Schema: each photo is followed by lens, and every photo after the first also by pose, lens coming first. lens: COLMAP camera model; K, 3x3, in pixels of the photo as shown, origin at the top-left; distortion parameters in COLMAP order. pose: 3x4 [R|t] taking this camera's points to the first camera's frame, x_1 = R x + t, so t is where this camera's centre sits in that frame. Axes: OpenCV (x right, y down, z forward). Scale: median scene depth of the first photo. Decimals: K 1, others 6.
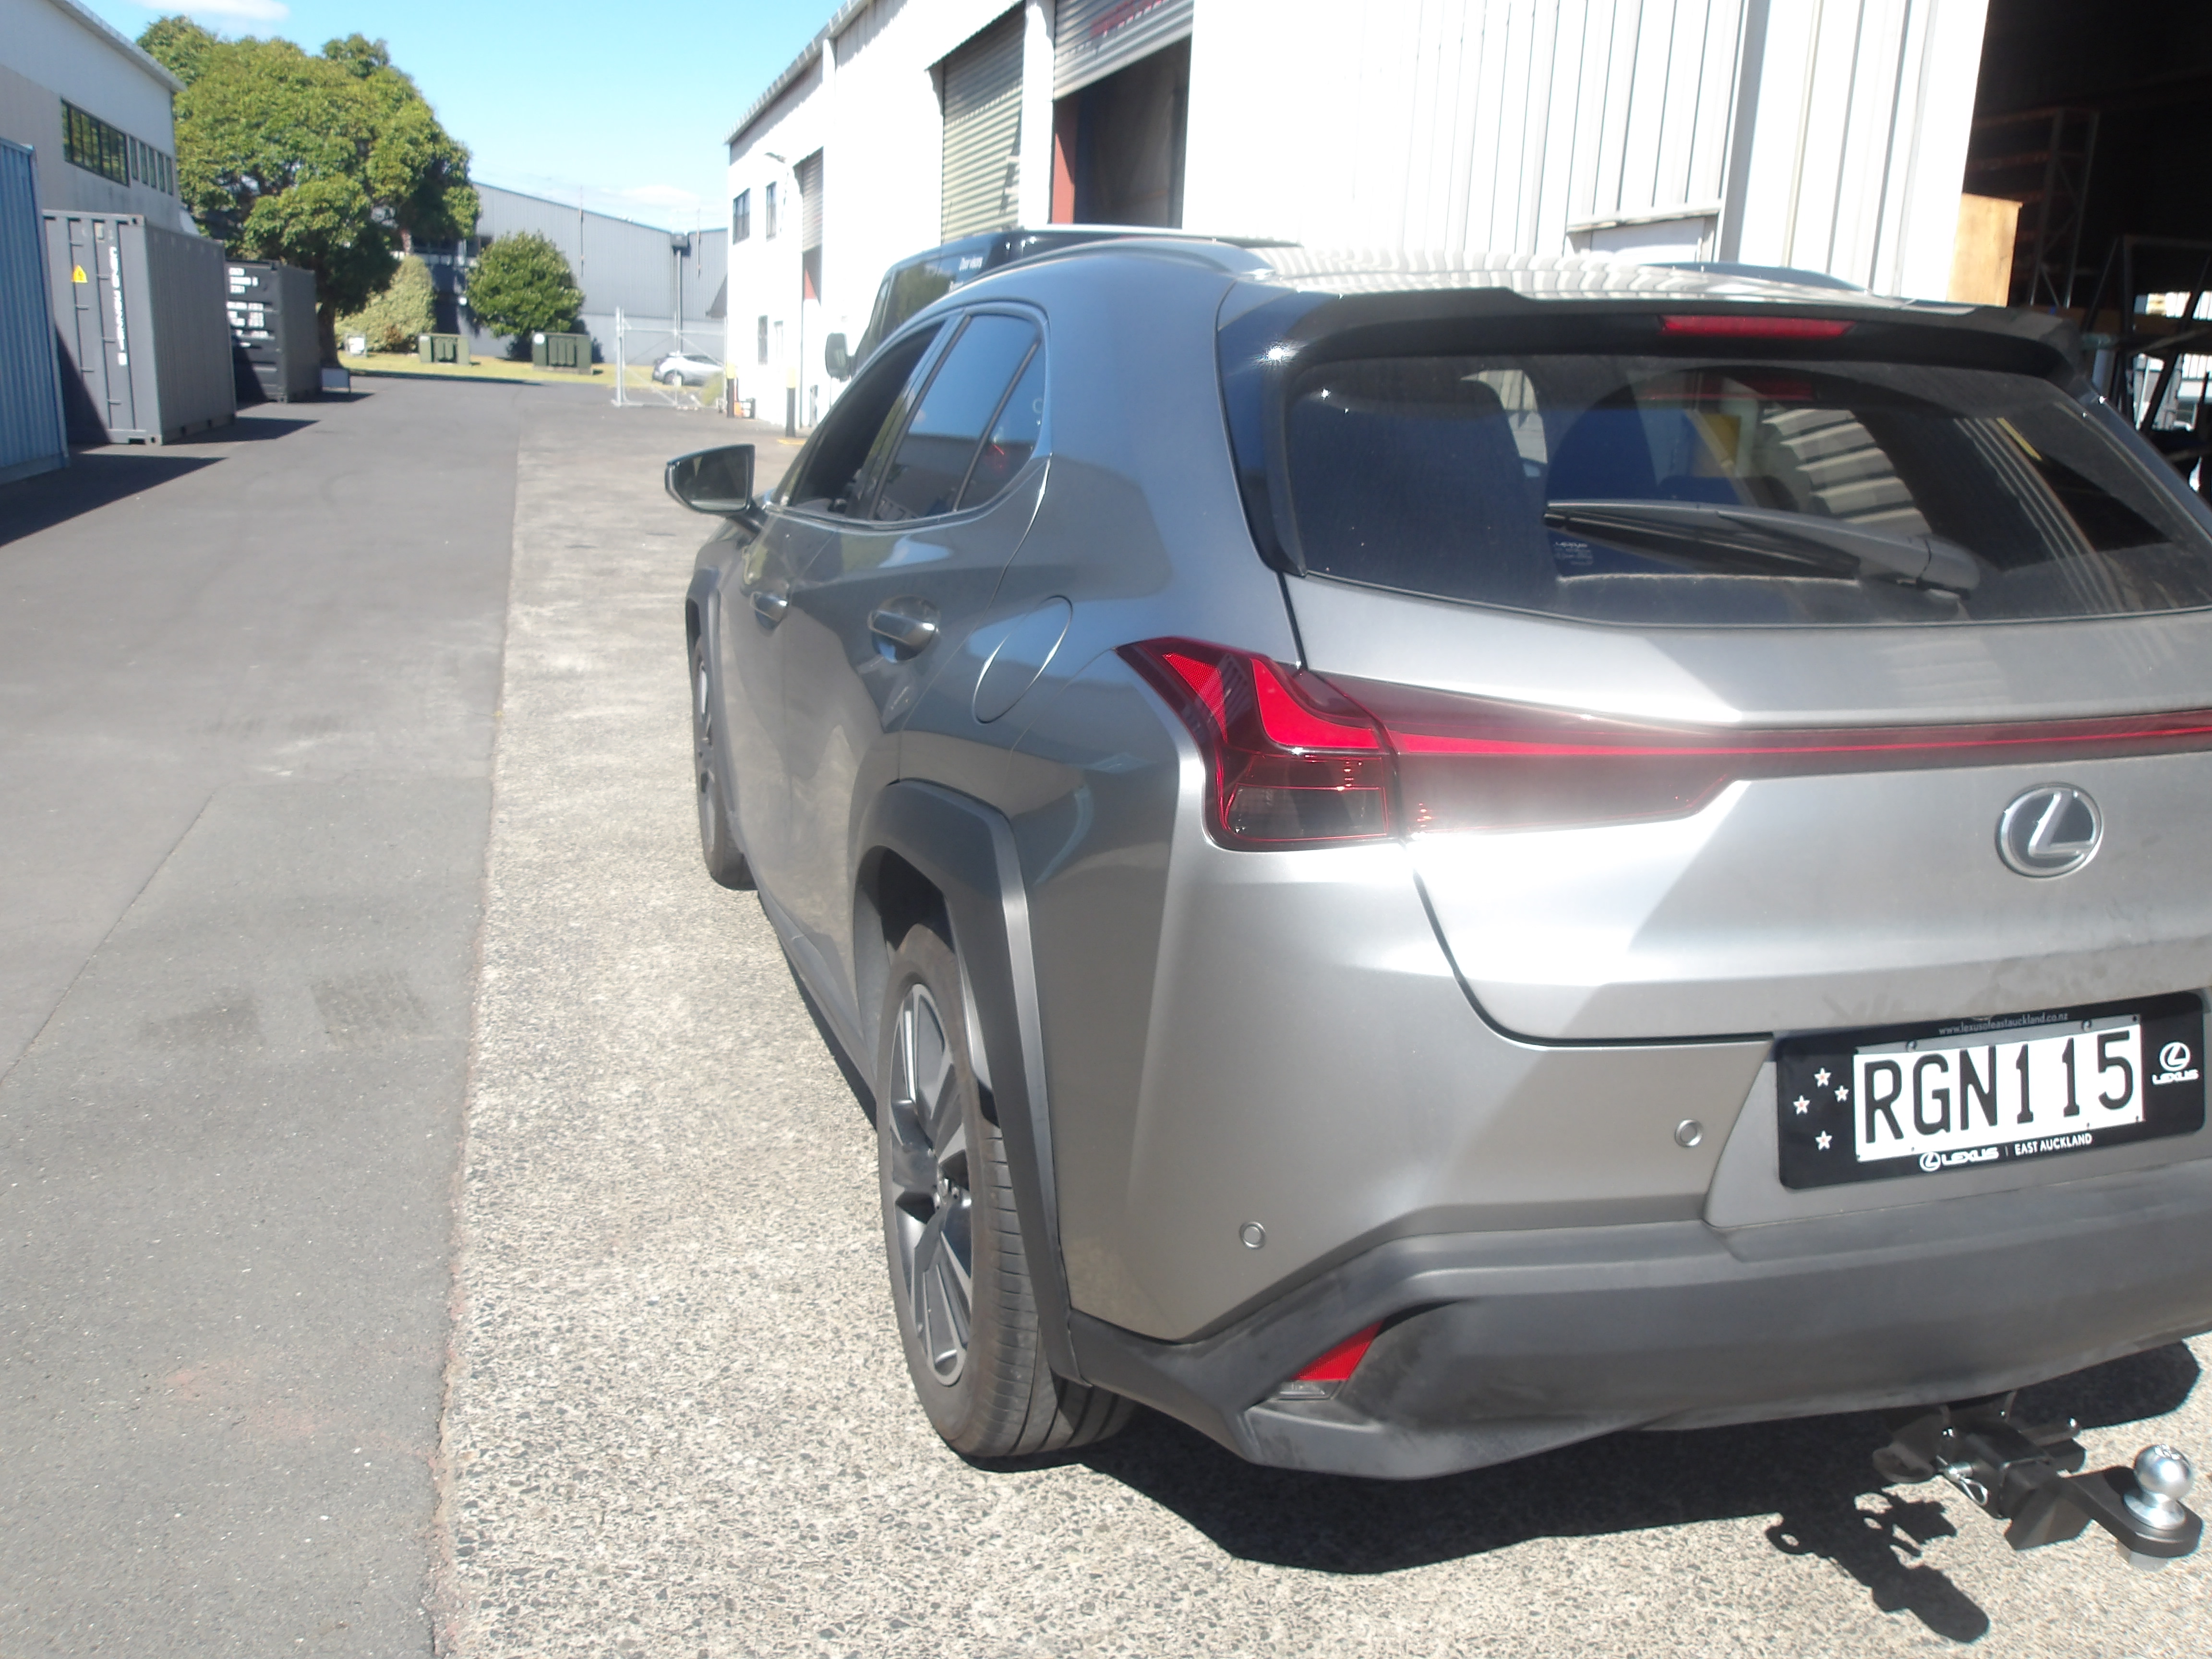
lens RADIAL K [[1807.3, 0, 1070.2], [0, 1807.3, 827.8], [0, 0, 1]] dist [-0.006710, -0.000712]
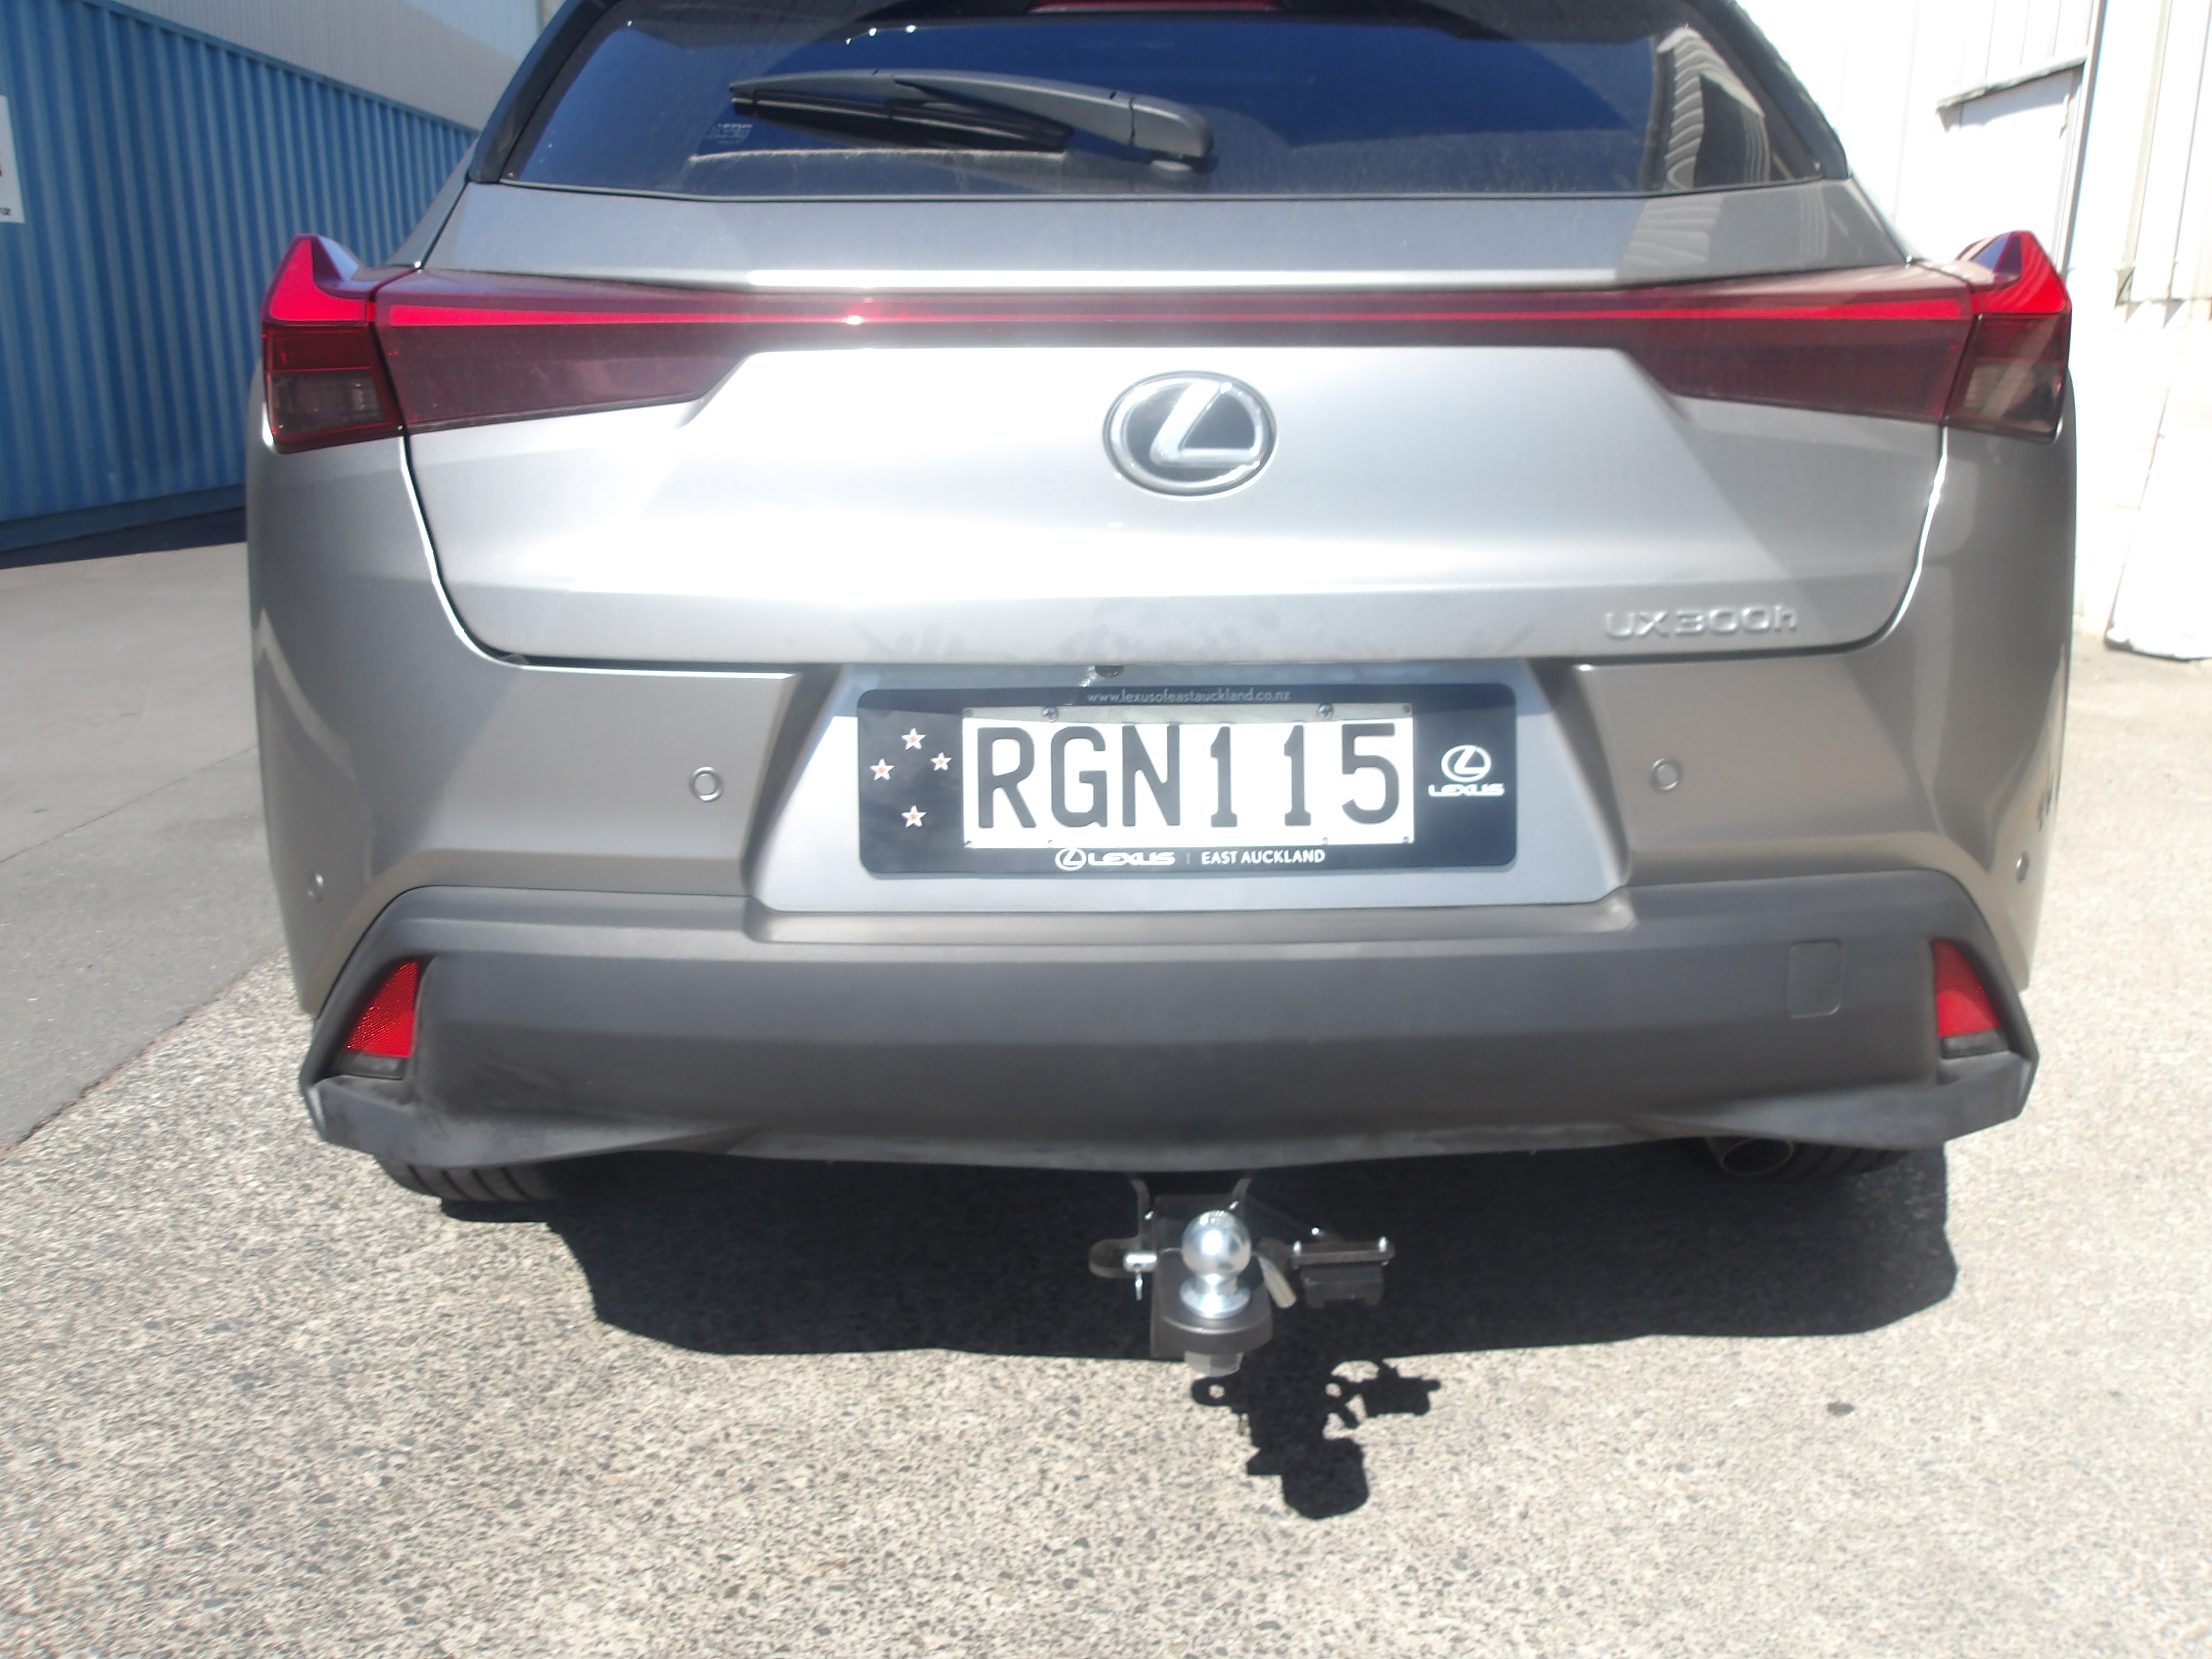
lens RADIAL K [[1807.3, 0, 1070.2], [0, 1807.3, 827.8], [0, 0, 1]] dist [-0.006710, -0.000712]
pose [[0.960362, 0.052108, -0.273841, 0.672858], [-0.050306, 0.998641, 0.013603, 0.154519], [0.274178, 0.000712, 0.961679, 0.216133]]
